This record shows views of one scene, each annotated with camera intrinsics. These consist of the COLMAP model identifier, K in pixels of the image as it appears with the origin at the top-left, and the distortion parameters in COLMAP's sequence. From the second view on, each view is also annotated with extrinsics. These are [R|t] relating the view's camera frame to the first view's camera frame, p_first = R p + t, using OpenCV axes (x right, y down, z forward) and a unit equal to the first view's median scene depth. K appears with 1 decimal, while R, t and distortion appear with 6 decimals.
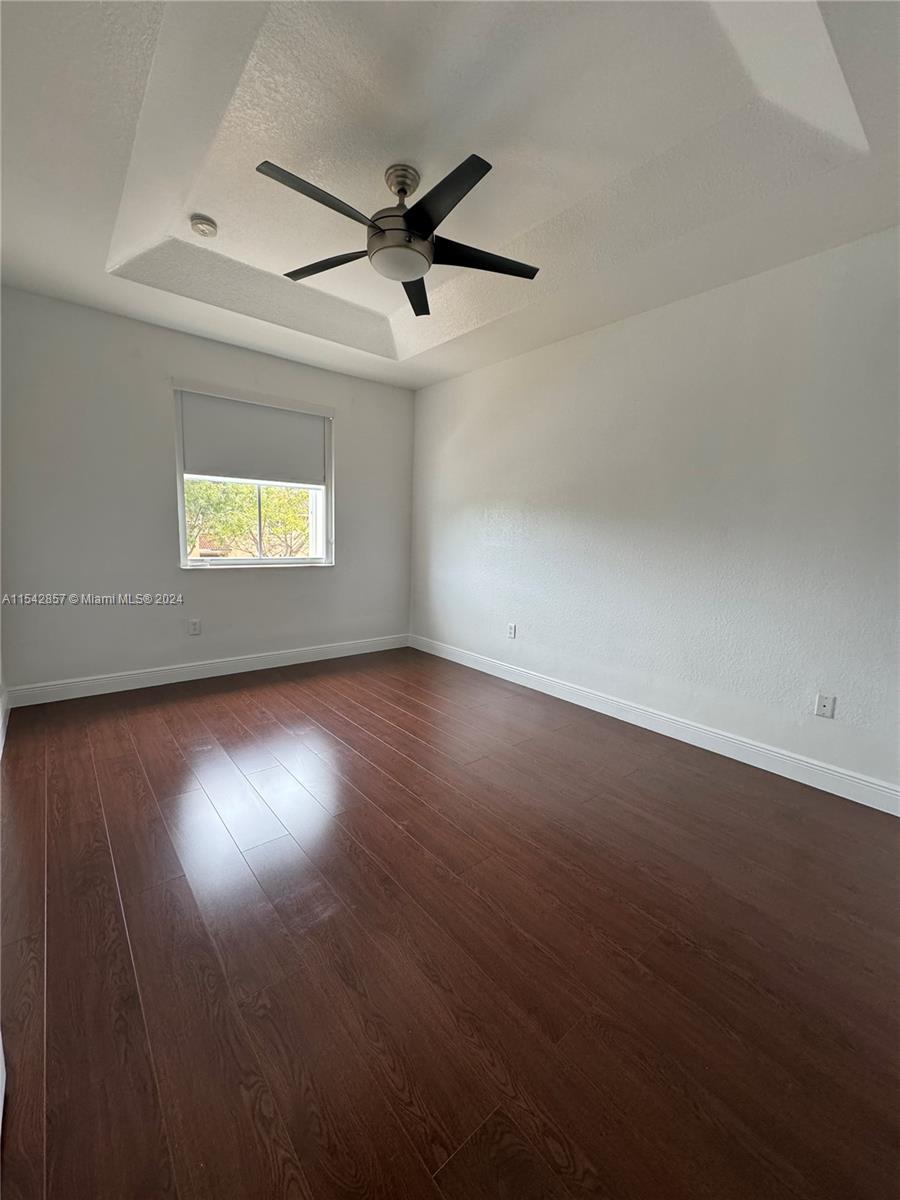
lens RADIAL K [[478.2, 0, 450.0], [0, 478.2, 600.0], [0, 0, 1]] dist [-0.008464, -0.000157]
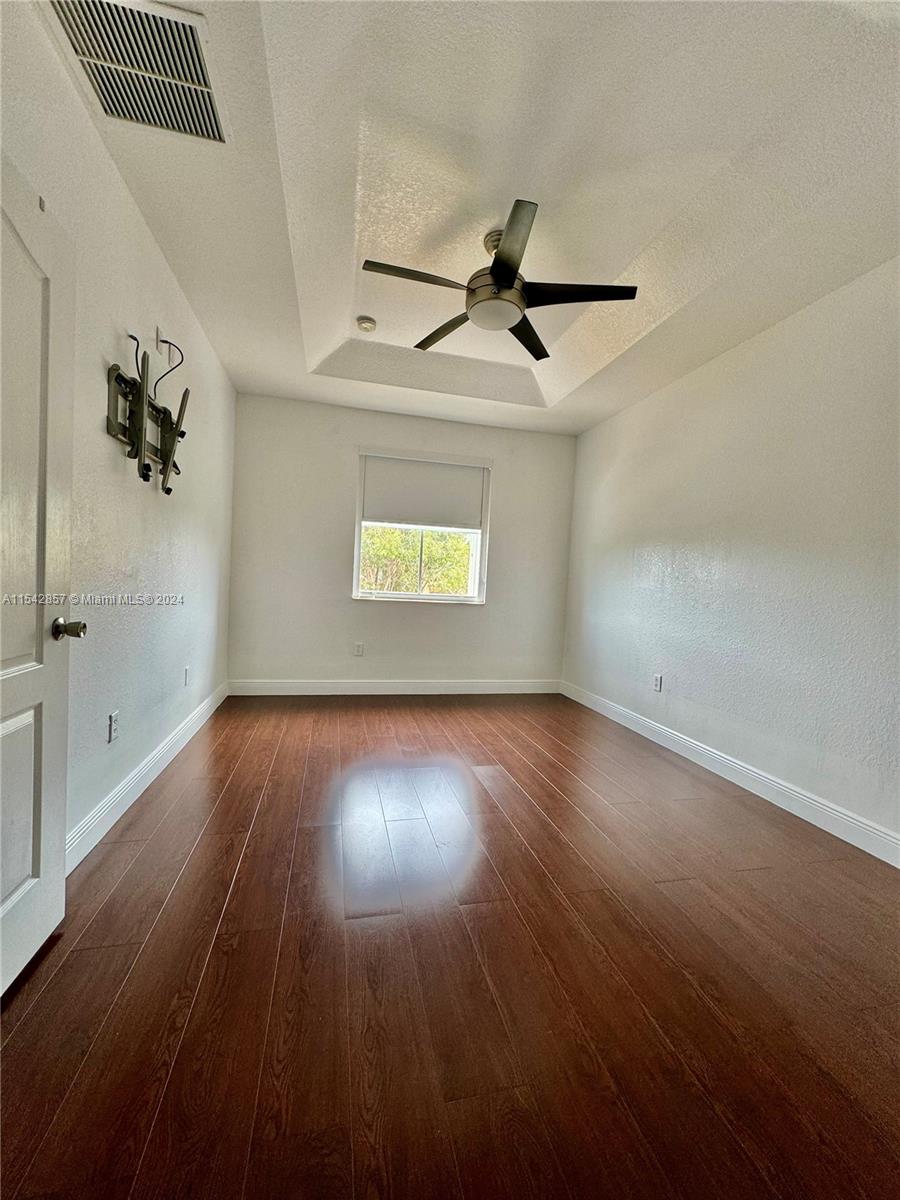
lens RADIAL K [[480.3, 0, 454.5], [0, 480.3, 601.0], [0, 0, 1]] dist [-0.007804, 0.000168]
pose [[0.894434, 0.030694, -0.446145, 0.231154], [-0.085276, 0.991042, -0.102779, 0.047724], [0.438993, 0.129975, 0.889040, 0.047506]]
